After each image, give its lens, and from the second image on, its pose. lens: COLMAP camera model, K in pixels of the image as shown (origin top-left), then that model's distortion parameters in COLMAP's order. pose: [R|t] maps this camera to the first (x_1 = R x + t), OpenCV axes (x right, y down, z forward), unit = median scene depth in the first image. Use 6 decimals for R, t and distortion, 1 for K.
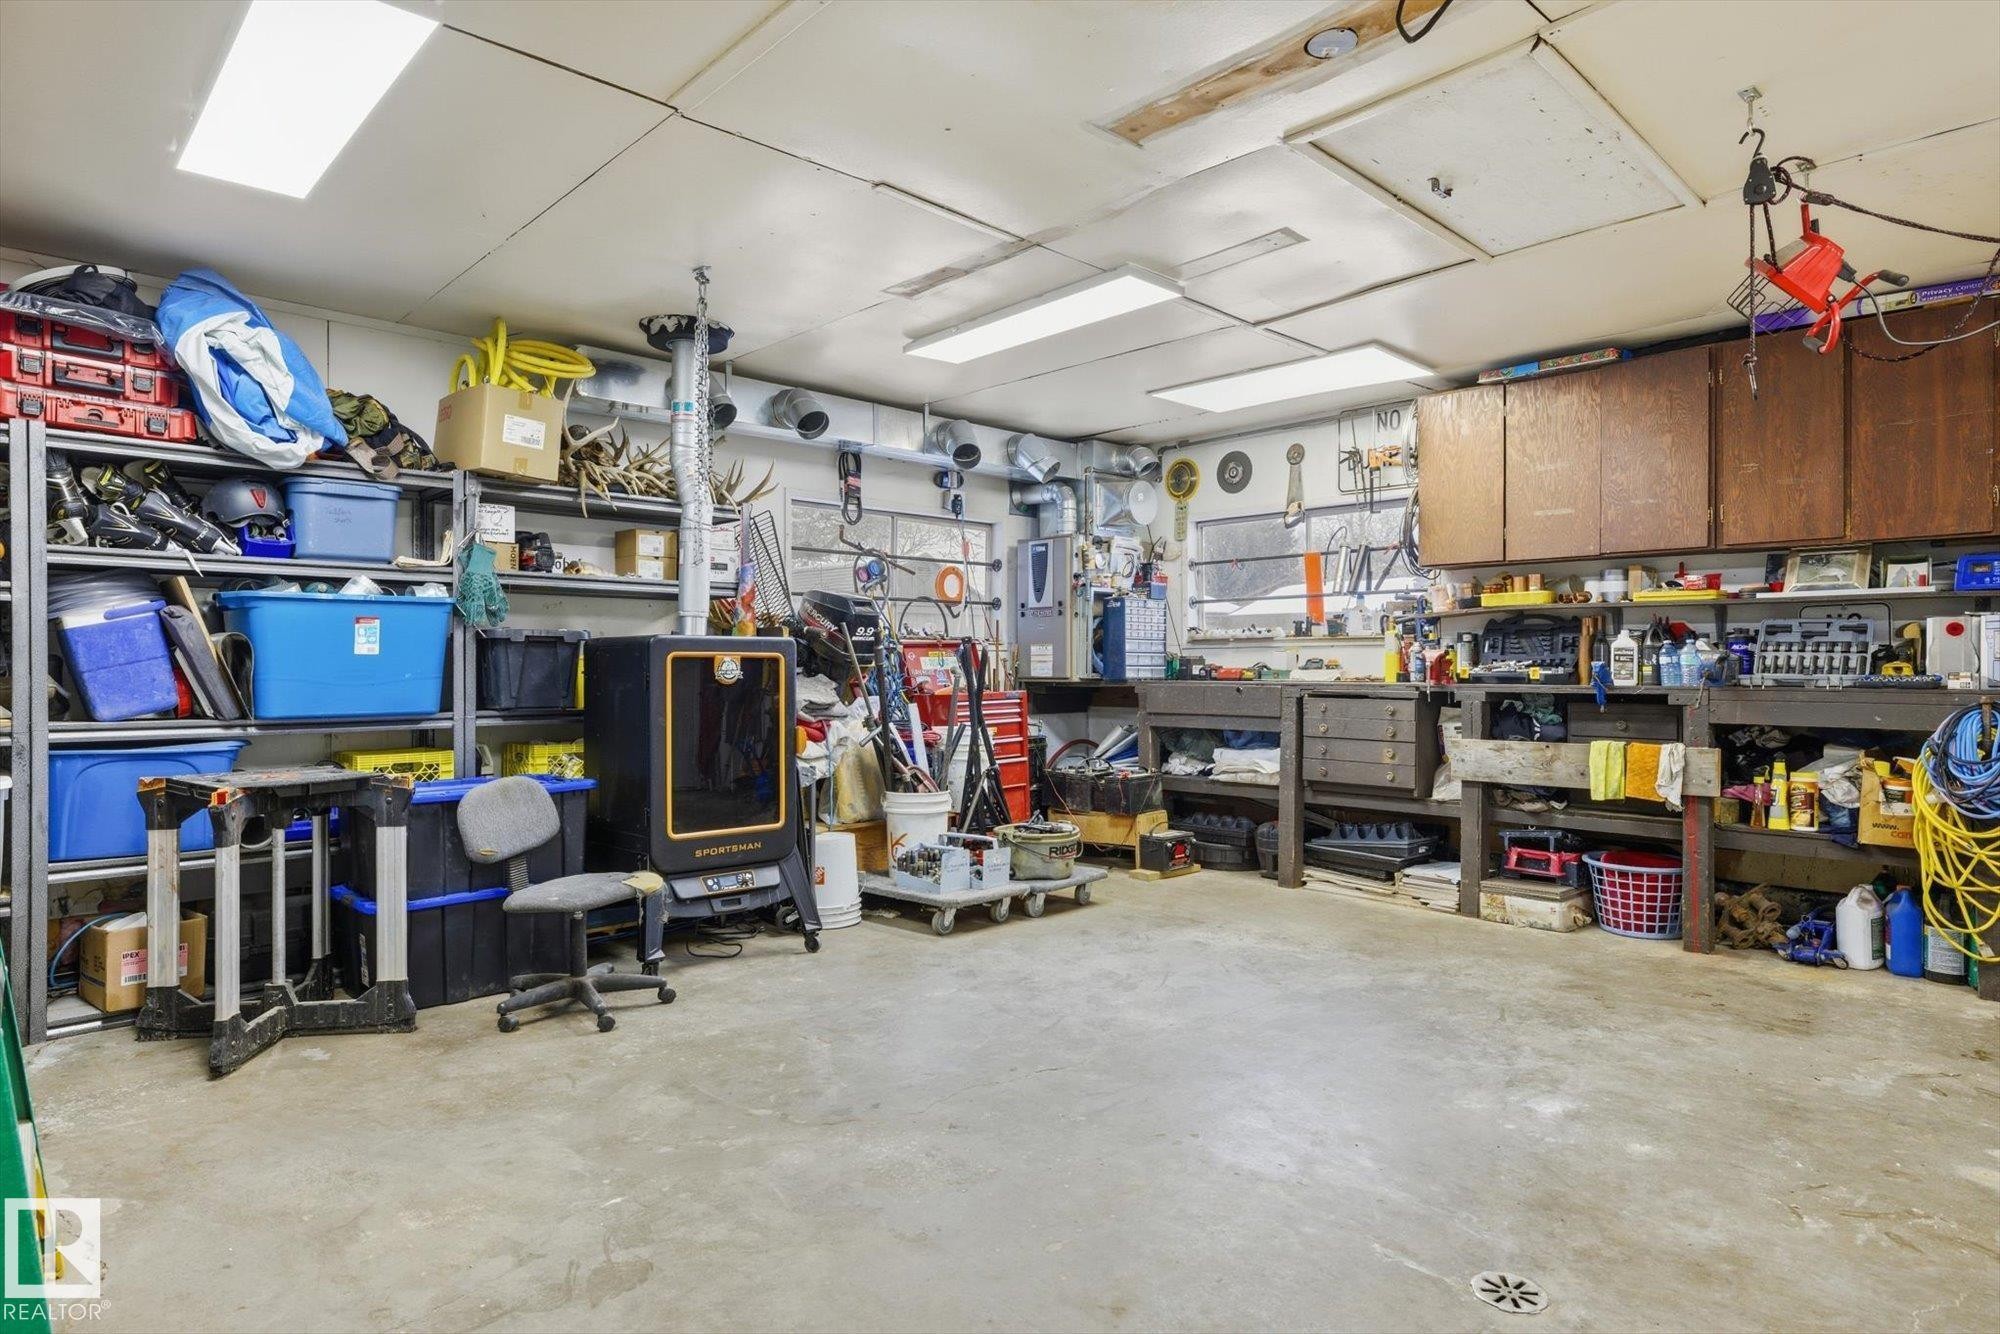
lens RADIAL K [[1107.9, 0, 997.5], [0, 1107.9, 667.6], [0, 0, 1]] dist [0.004257, 0.001467]
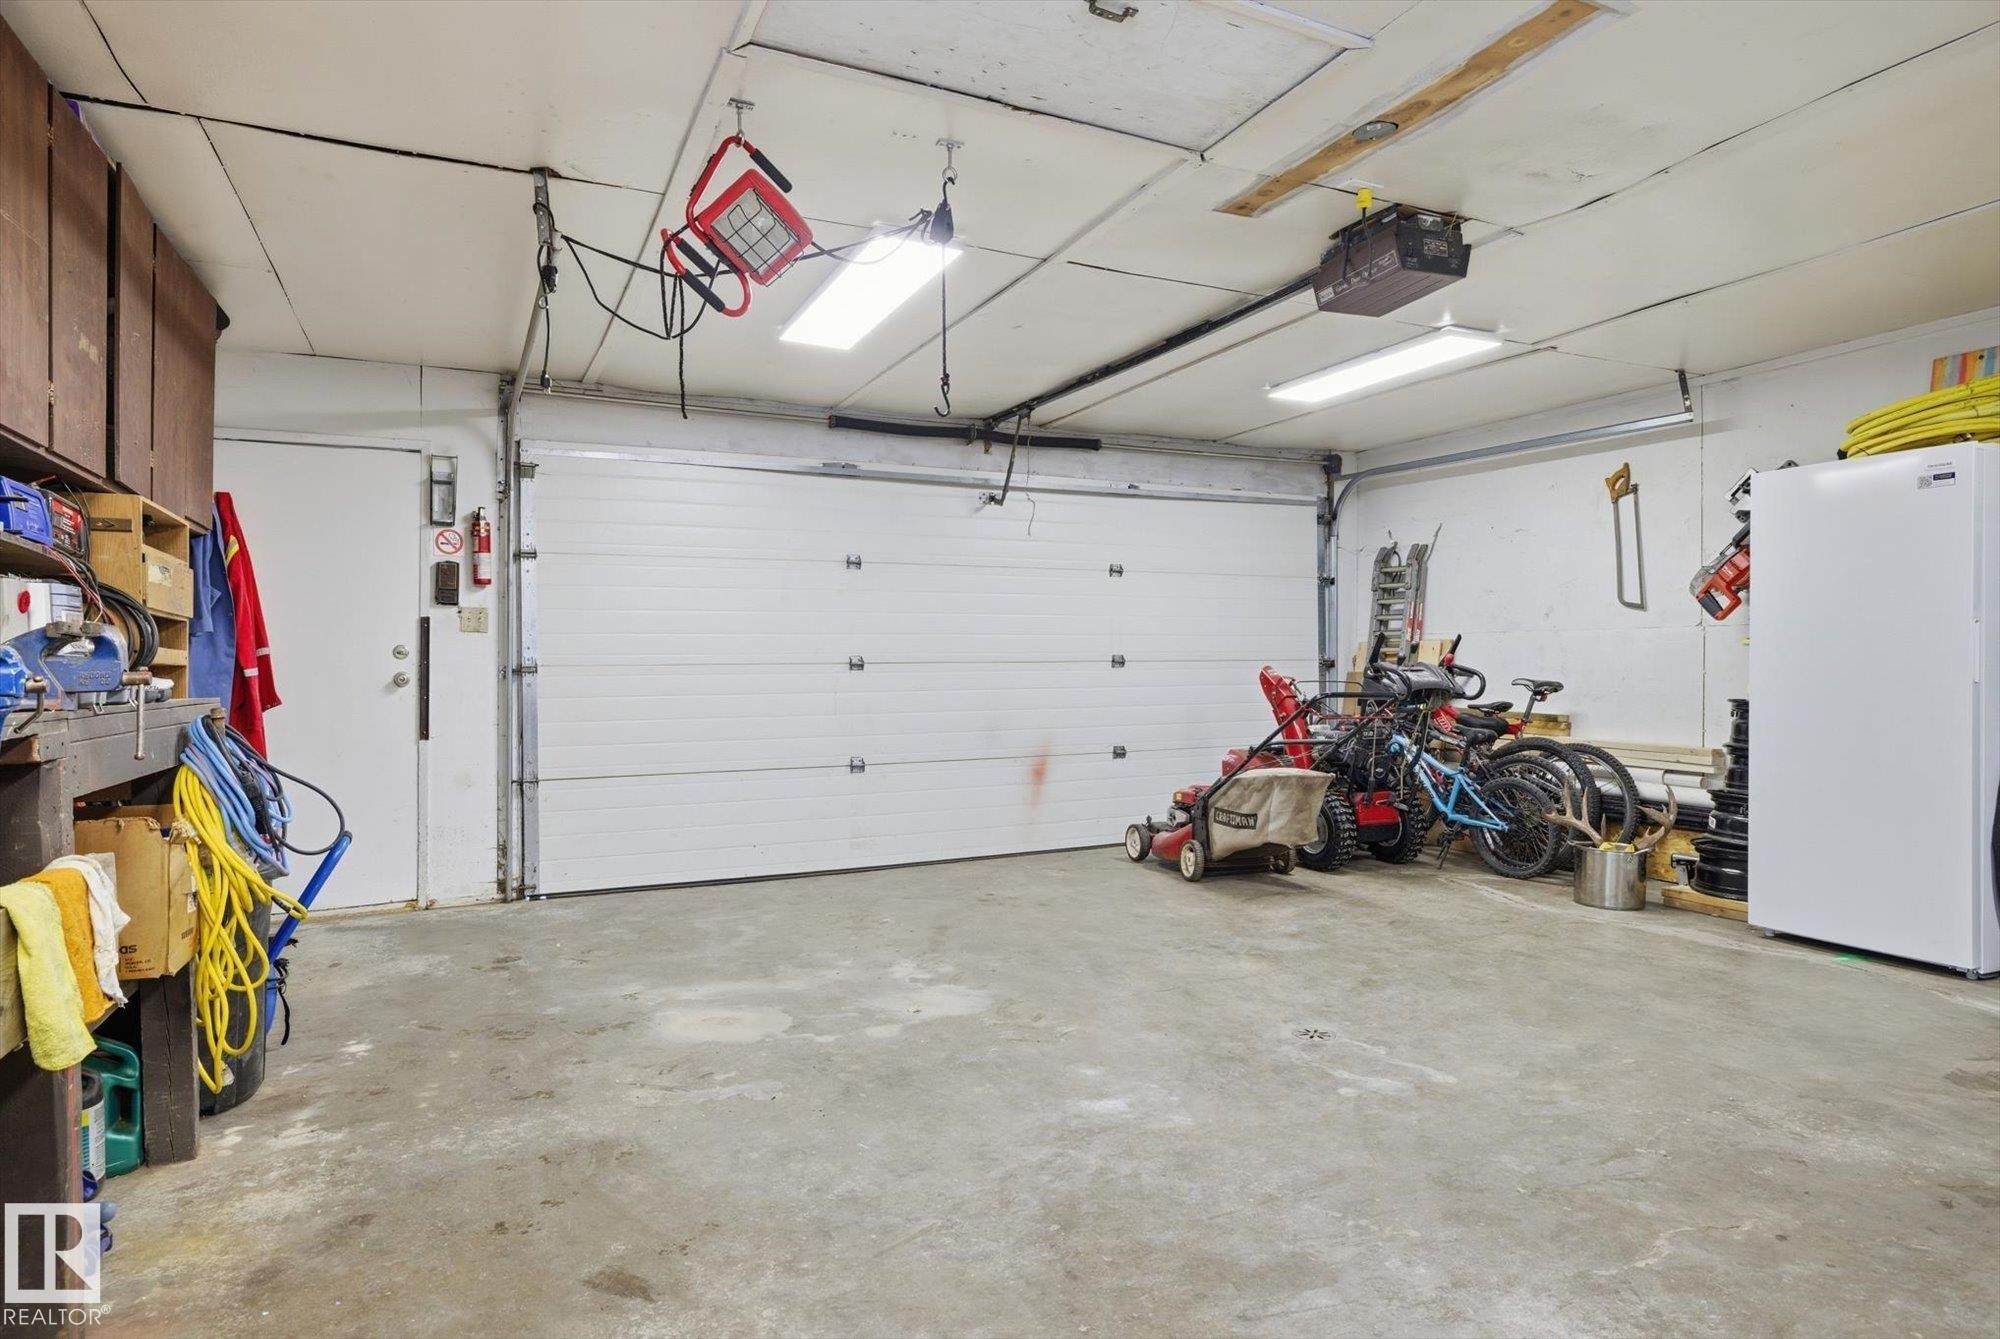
lens RADIAL K [[1107.9, 0, 999.3], [0, 1107.9, 666.4], [0, 0, 1]] dist [0.004257, 0.001467]
pose [[-0.948699, 0.007730, 0.316087, 0.255728], [0.008193, 0.999966, 0.000138, 0.006381], [-0.316075, 0.002721, -0.948730, 1.822994]]
